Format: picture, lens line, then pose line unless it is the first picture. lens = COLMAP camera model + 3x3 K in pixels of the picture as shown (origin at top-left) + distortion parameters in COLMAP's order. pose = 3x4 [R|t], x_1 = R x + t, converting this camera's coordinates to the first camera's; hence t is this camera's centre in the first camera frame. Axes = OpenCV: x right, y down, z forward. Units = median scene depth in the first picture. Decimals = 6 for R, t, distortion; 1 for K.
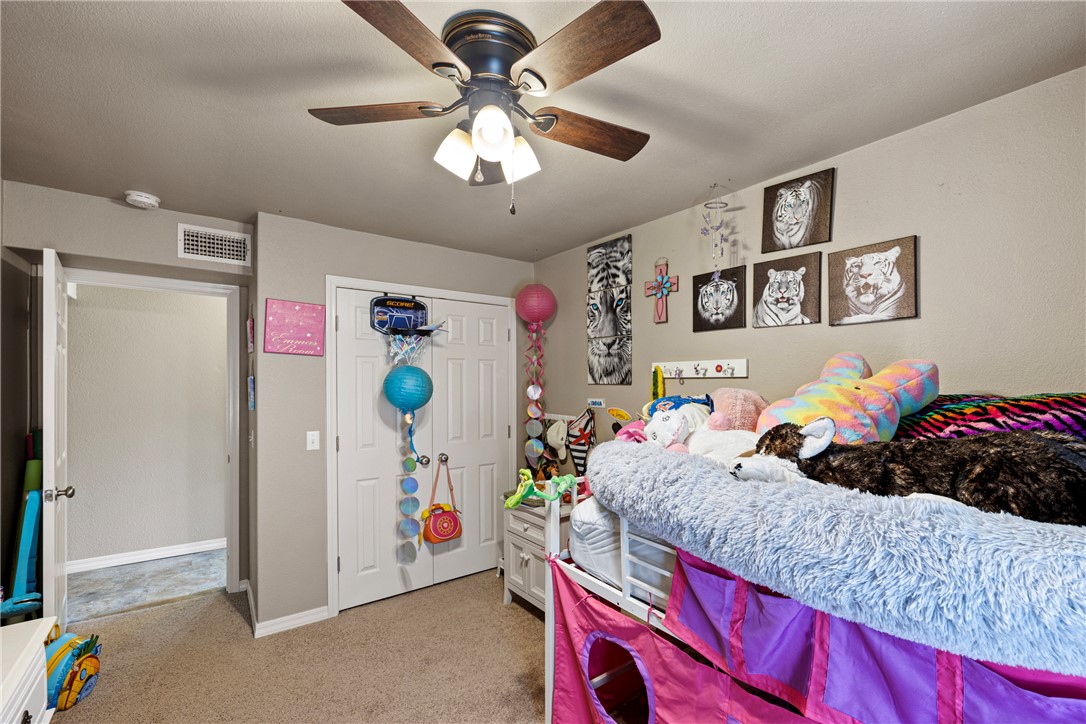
lens RADIAL K [[453.9, 0, 549.9], [0, 453.9, 380.5], [0, 0, 1]] dist [-0.002595, -0.000091]
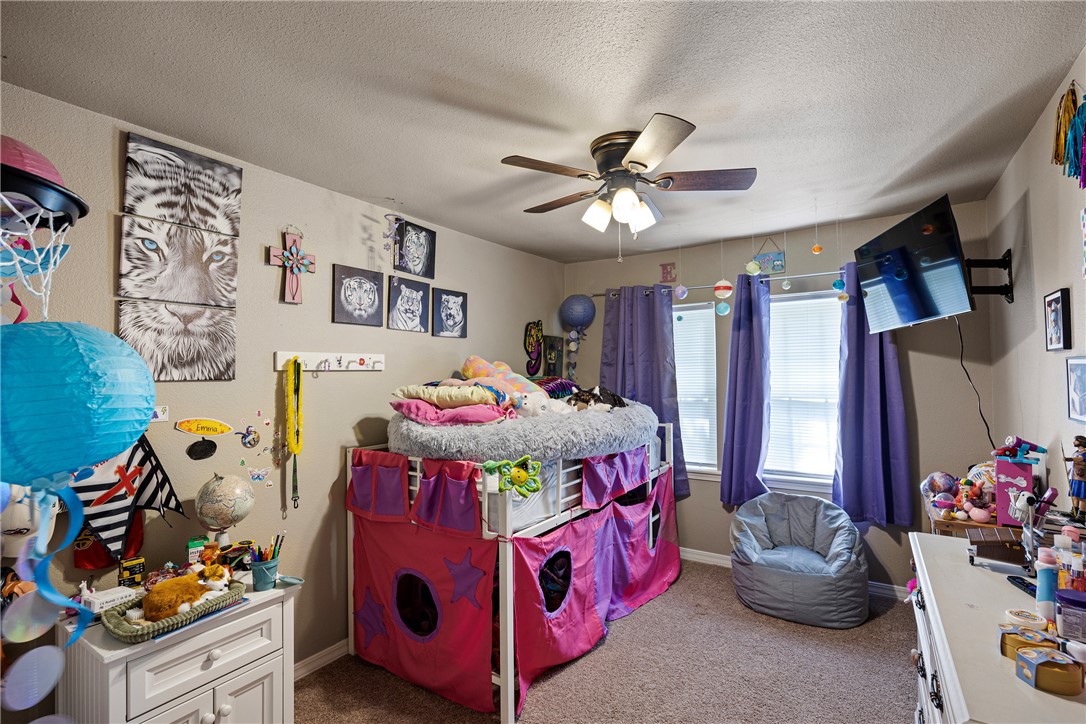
lens RADIAL K [[492.8, 0, 543.7], [0, 492.8, 360.9], [0, 0, 1]] dist [-0.012863, -0.000154]
pose [[-0.325387, 0.025816, 0.945228, -0.804222], [0.010701, 0.999664, -0.023619, 0.002854], [-0.945520, 0.002429, -0.325554, 0.929735]]
